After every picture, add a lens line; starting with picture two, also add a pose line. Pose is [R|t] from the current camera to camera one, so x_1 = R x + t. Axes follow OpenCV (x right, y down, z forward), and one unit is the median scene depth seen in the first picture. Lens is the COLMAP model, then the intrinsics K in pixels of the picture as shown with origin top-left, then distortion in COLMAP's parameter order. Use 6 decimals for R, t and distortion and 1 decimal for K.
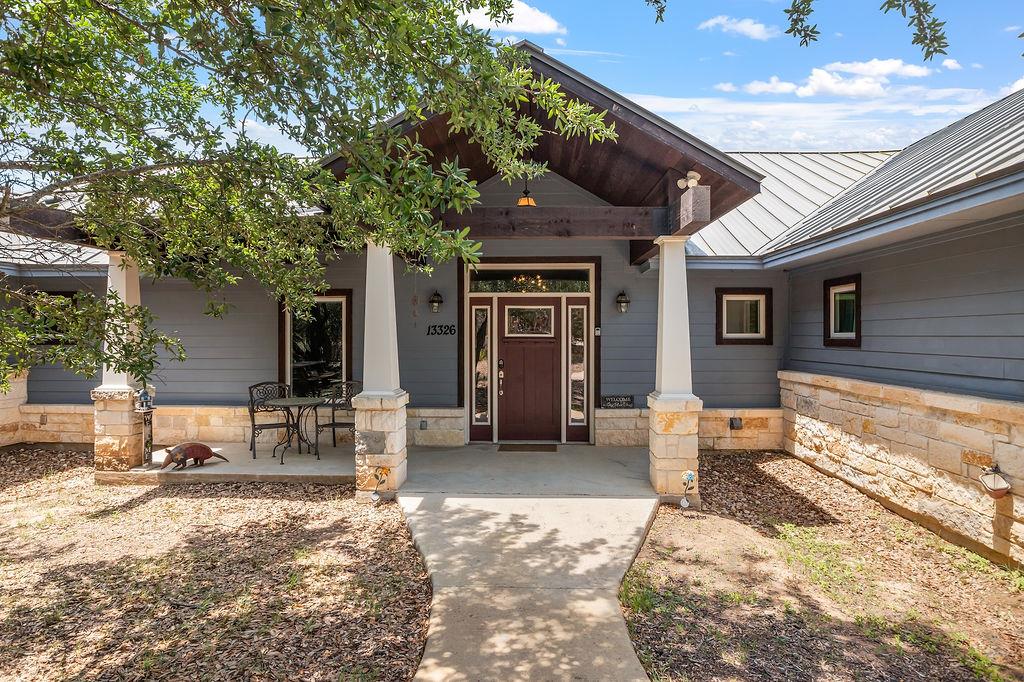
lens RADIAL K [[584.6, 0, 527.1], [0, 584.6, 338.3], [0, 0, 1]] dist [-0.029102, 0.025645]
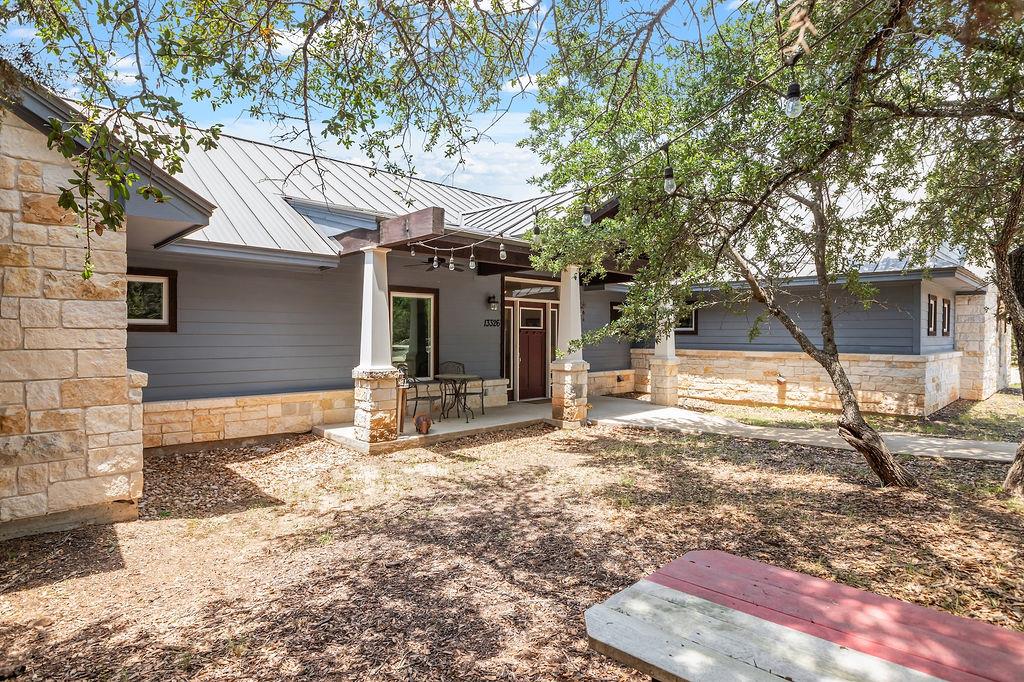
lens RADIAL K [[584.6, 0, 527.1], [0, 584.6, 338.3], [0, 0, 1]] dist [-0.029102, 0.025645]
pose [[0.655132, 0.000156, 0.755515, -1.277398], [0.001608, 0.999997, -0.001600, 0.027307], [-0.755513, 0.002263, 0.655130, 0.038861]]
